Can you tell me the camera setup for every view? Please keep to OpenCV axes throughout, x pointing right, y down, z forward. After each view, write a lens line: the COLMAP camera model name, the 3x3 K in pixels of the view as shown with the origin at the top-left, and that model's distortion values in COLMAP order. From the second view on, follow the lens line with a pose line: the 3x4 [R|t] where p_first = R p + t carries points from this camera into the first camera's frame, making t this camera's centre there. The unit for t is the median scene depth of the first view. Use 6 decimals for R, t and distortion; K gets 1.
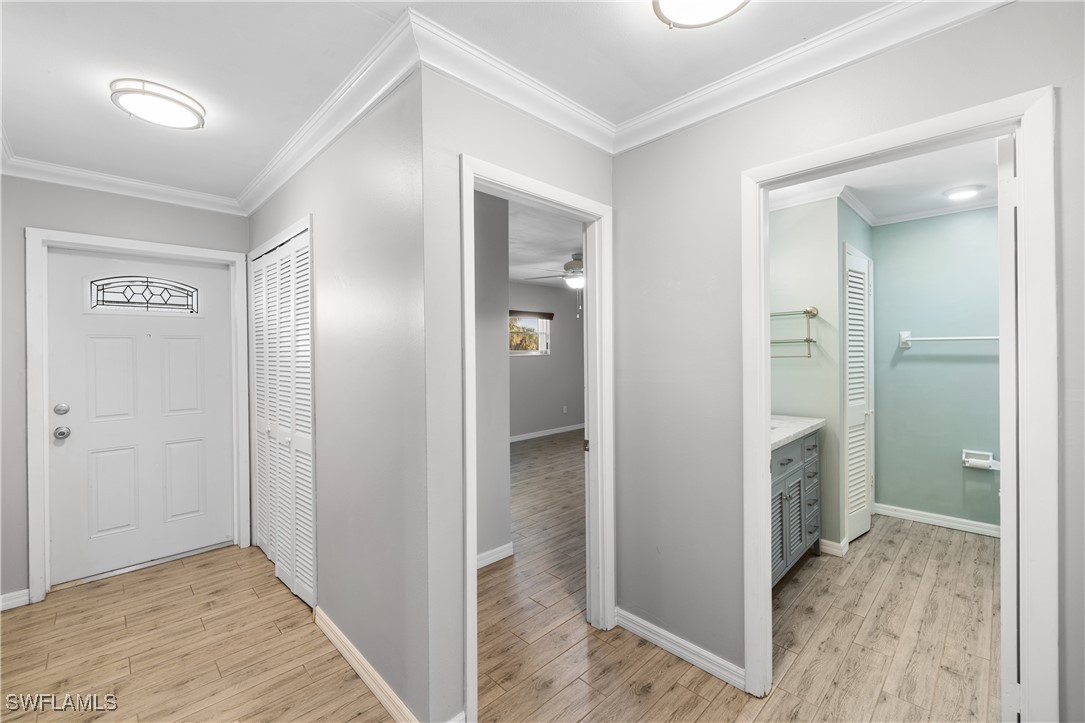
lens RADIAL K [[452.9, 0, 543.0], [0, 452.9, 348.6], [0, 0, 1]] dist [0.002521, -0.000163]
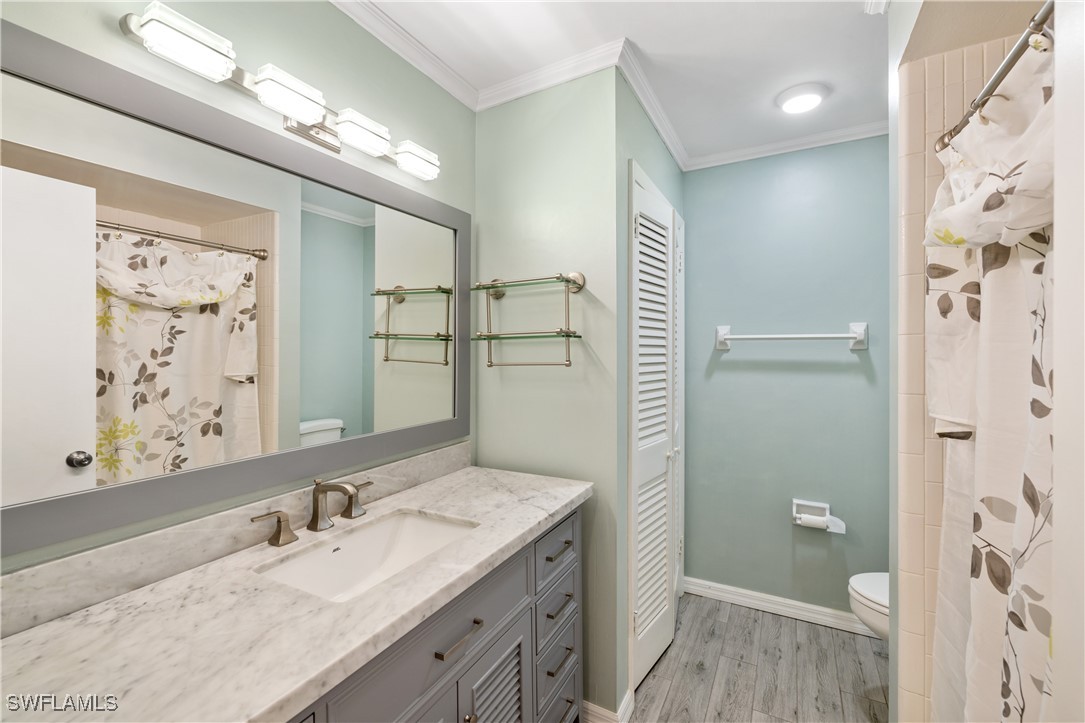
lens RADIAL K [[452.6, 0, 544.5], [0, 452.6, 352.1], [0, 0, 1]] dist [-0.001334, 0.000318]
pose [[0.958601, 0.004493, 0.284716, 0.384230], [-0.005100, 0.999986, 0.001390, 0.002163], [-0.284706, -0.002785, 0.958611, 0.469677]]
